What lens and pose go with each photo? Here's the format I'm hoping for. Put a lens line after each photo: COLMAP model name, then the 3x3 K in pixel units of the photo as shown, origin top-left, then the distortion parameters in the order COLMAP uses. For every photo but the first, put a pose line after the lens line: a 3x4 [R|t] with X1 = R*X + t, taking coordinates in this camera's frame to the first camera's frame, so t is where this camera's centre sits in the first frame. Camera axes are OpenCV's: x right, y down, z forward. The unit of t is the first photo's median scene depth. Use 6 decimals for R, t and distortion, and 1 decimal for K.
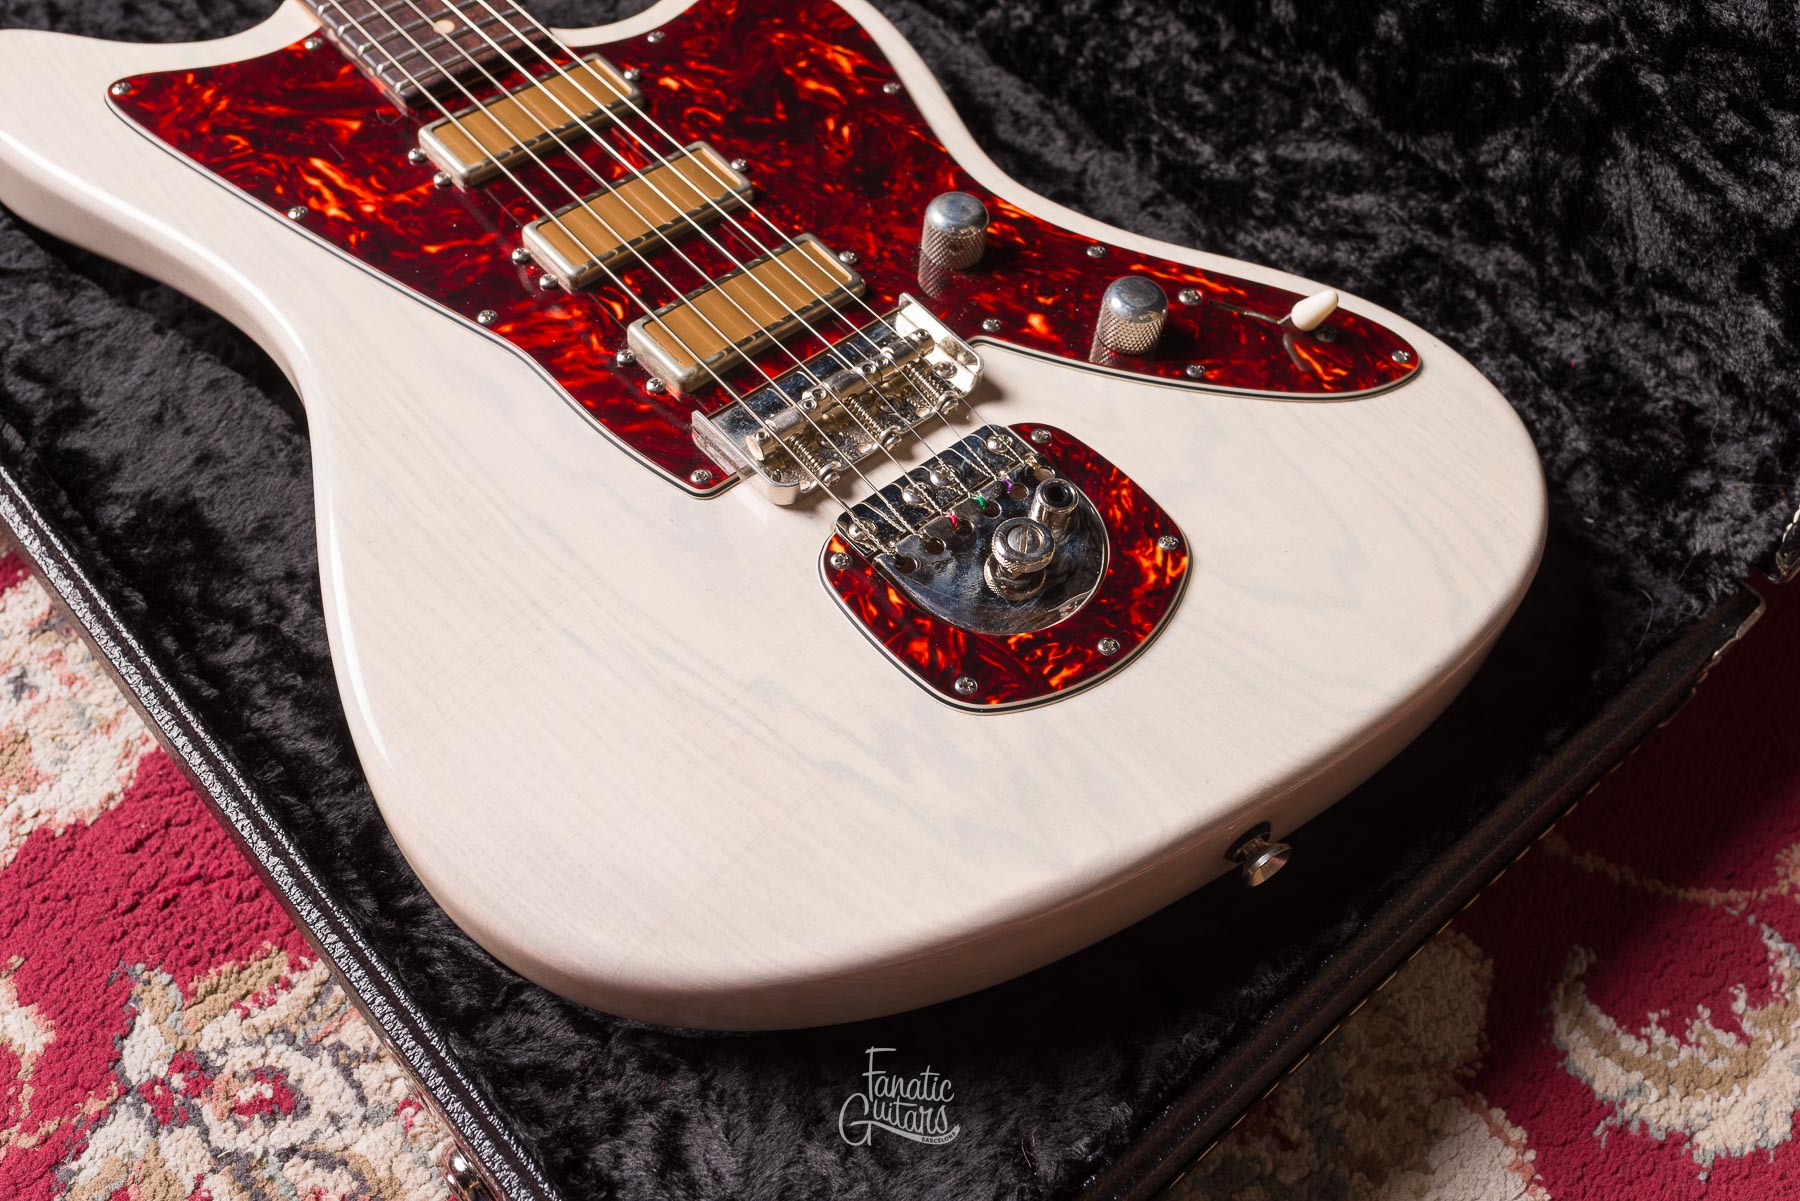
lens RADIAL K [[1766.7, 0, 899.8], [0, 1766.7, 598.8], [0, 0, 1]] dist [0.001935, -0.004540]
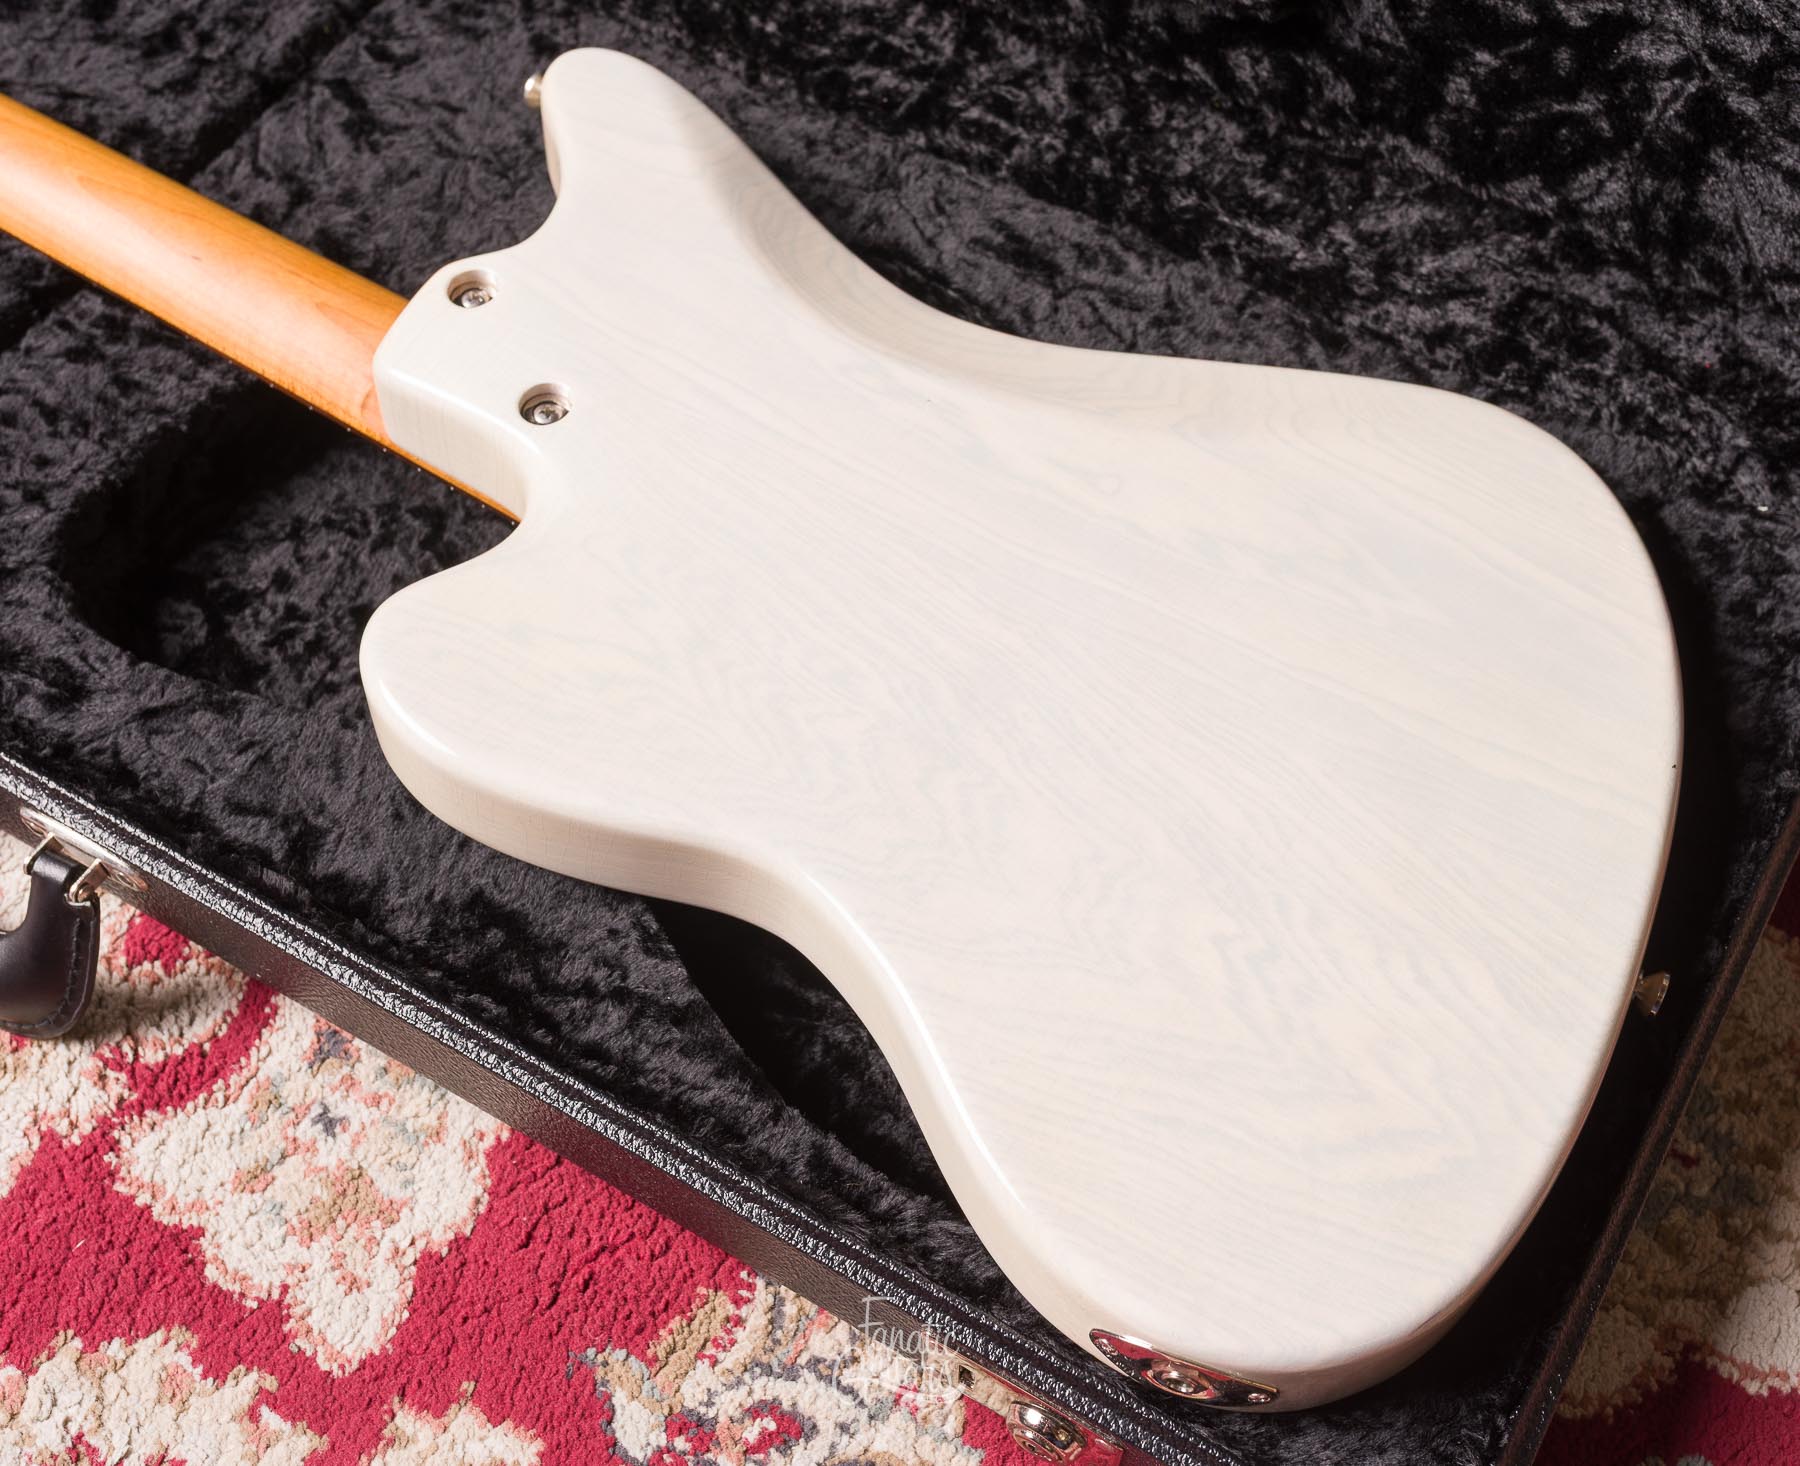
lens RADIAL K [[2170.7, 0, 947.8], [0, 2170.7, 755.0], [0, 0, 1]] dist [-0.004890, 0.014576]
pose [[0.949414, -0.288132, 0.124872, -0.279088], [0.281113, 0.957046, 0.070976, -0.135914], [-0.139958, -0.032282, 0.989631, -0.214561]]
